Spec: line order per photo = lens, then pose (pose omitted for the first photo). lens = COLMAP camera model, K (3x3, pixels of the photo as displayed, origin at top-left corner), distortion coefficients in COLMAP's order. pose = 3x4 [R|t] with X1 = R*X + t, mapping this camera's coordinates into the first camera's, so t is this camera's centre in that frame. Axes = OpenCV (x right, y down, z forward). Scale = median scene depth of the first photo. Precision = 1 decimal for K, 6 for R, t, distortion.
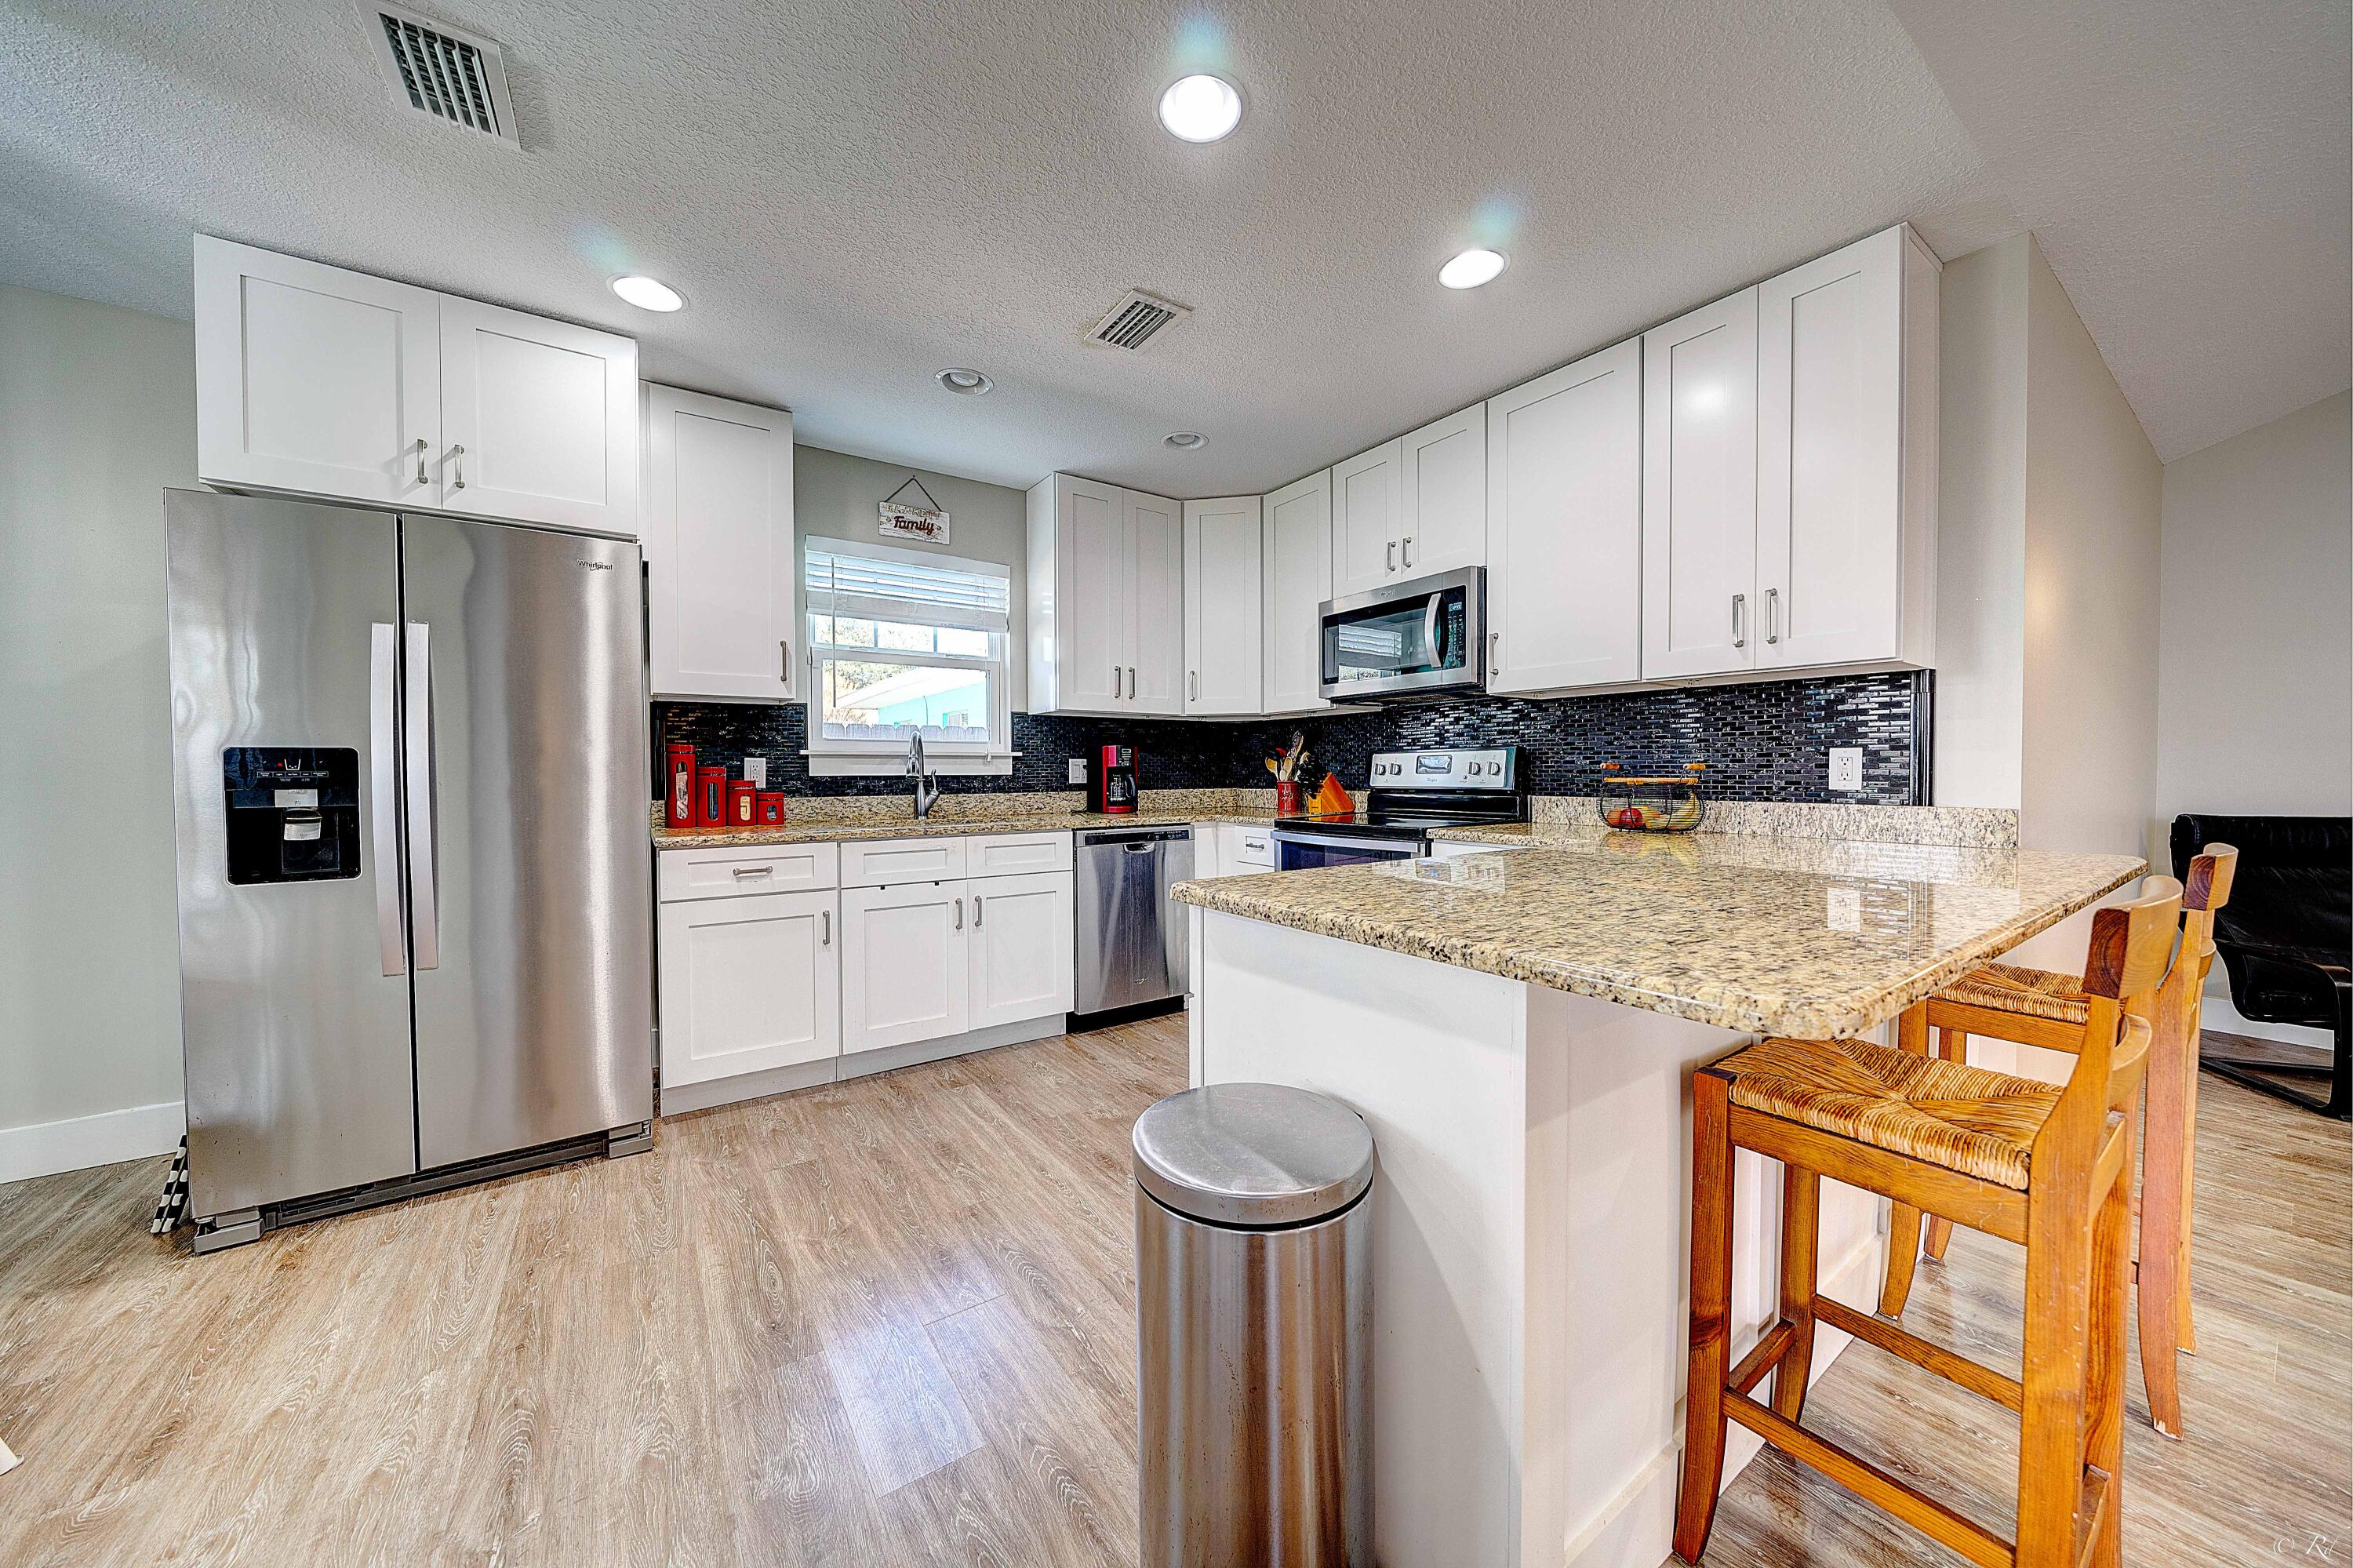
lens RADIAL K [[813.5, 0, 1173.9], [0, 813.5, 784.3], [0, 0, 1]] dist [-0.006025, 0.000199]
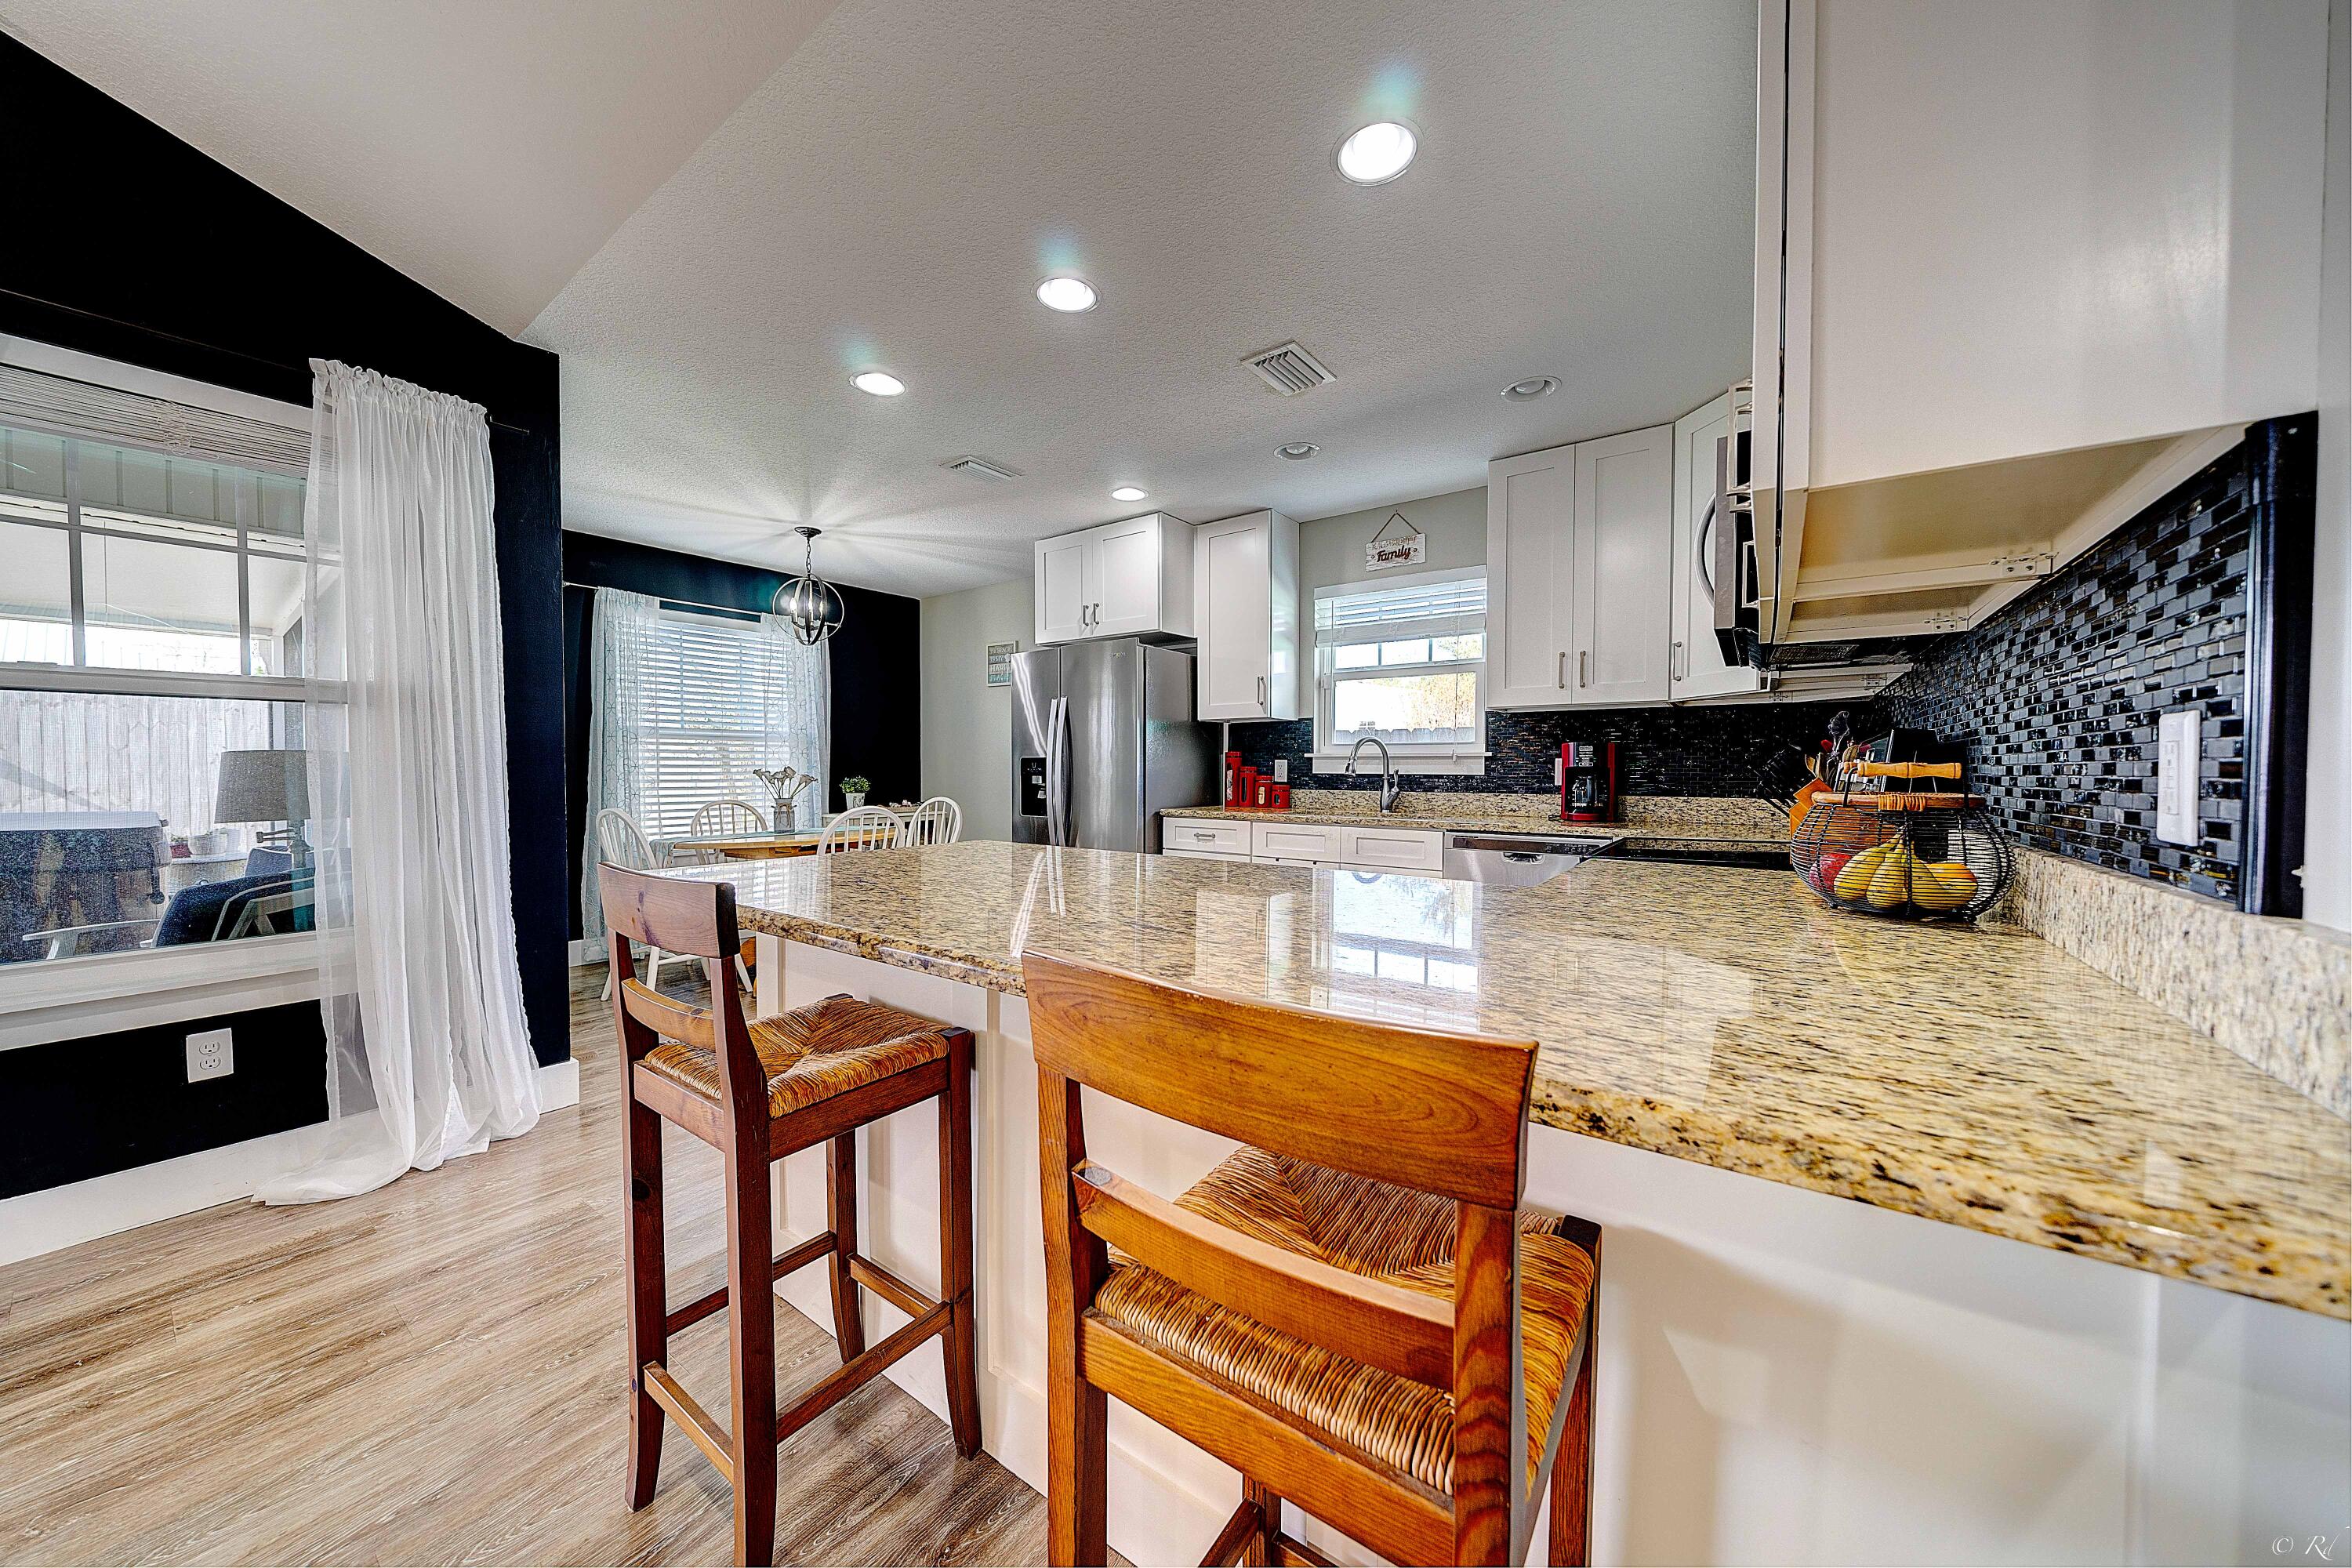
lens RADIAL K [[813.1, 0, 1174.8], [0, 813.1, 787.4], [0, 0, 1]] dist [-0.006025, 0.000199]
pose [[0.321790, 0.026186, -0.946449, 0.675720], [-0.020919, 0.999570, 0.020543, -0.009499], [0.946580, 0.013188, 0.322199, 0.350077]]
